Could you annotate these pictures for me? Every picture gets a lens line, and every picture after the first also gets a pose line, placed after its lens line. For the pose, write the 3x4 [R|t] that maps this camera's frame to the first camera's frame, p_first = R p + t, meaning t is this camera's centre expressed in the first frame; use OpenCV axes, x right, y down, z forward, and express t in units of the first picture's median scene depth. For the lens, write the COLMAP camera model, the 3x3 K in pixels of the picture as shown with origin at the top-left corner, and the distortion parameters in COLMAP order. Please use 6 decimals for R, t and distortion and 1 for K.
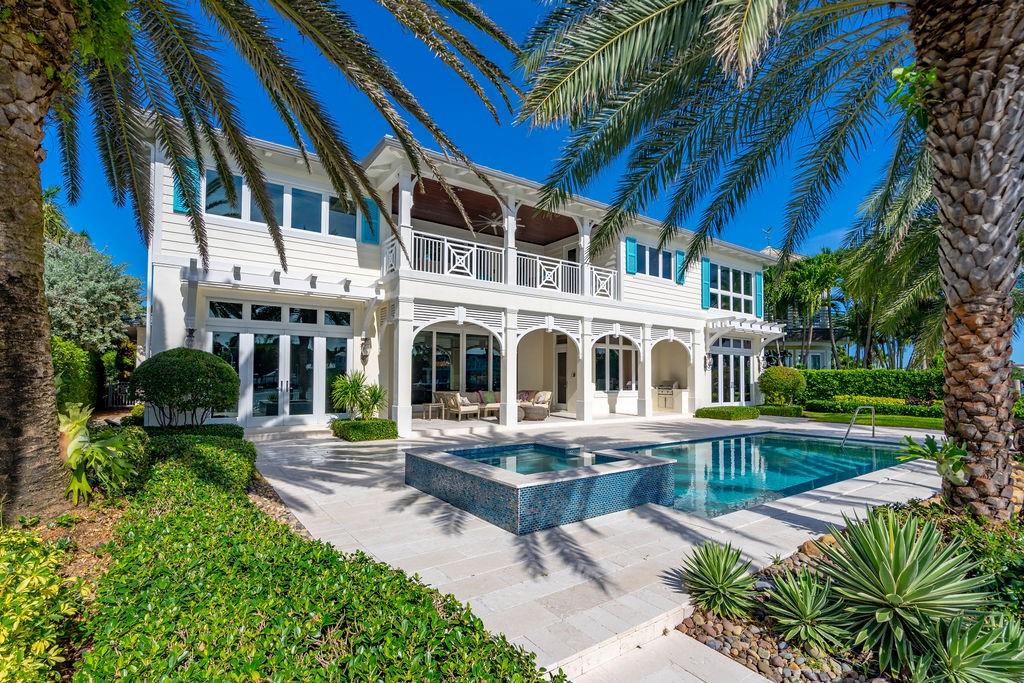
lens RADIAL K [[468.5, 0, 515.5], [0, 468.5, 366.4], [0, 0, 1]] dist [0.000340, 0.000027]
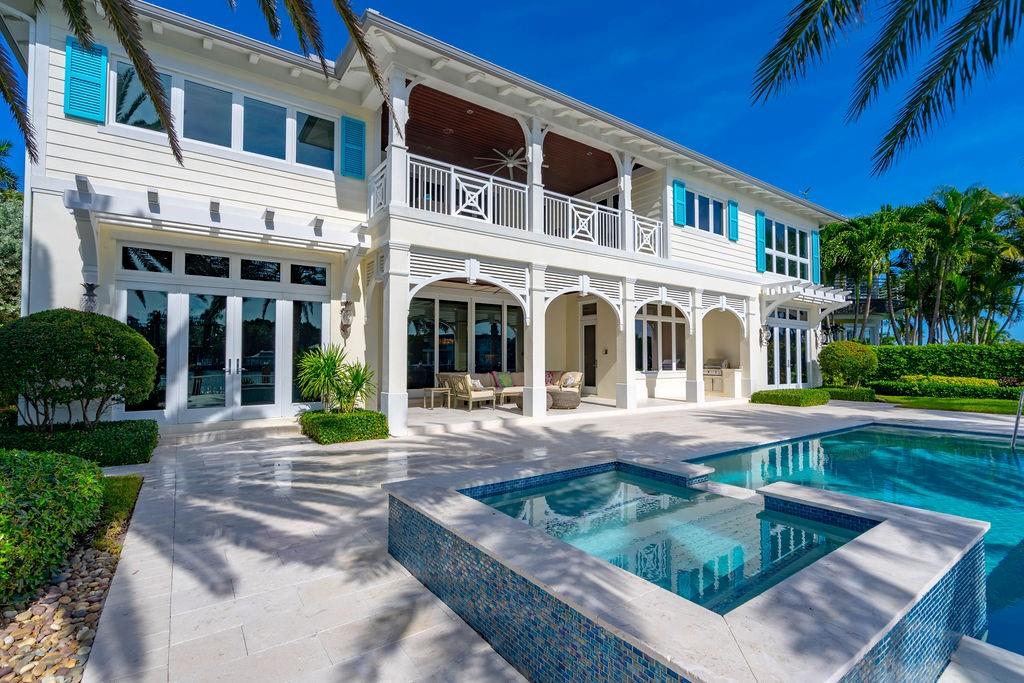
lens RADIAL K [[460.0, 0, 505.5], [0, 460.0, 347.7], [0, 0, 1]] dist [0.000535, 0.000120]
pose [[0.999846, -0.005807, -0.016558, -0.046371], [0.005779, 0.999982, -0.001741, 0.013319], [0.016568, 0.001645, 0.999861, 0.230681]]
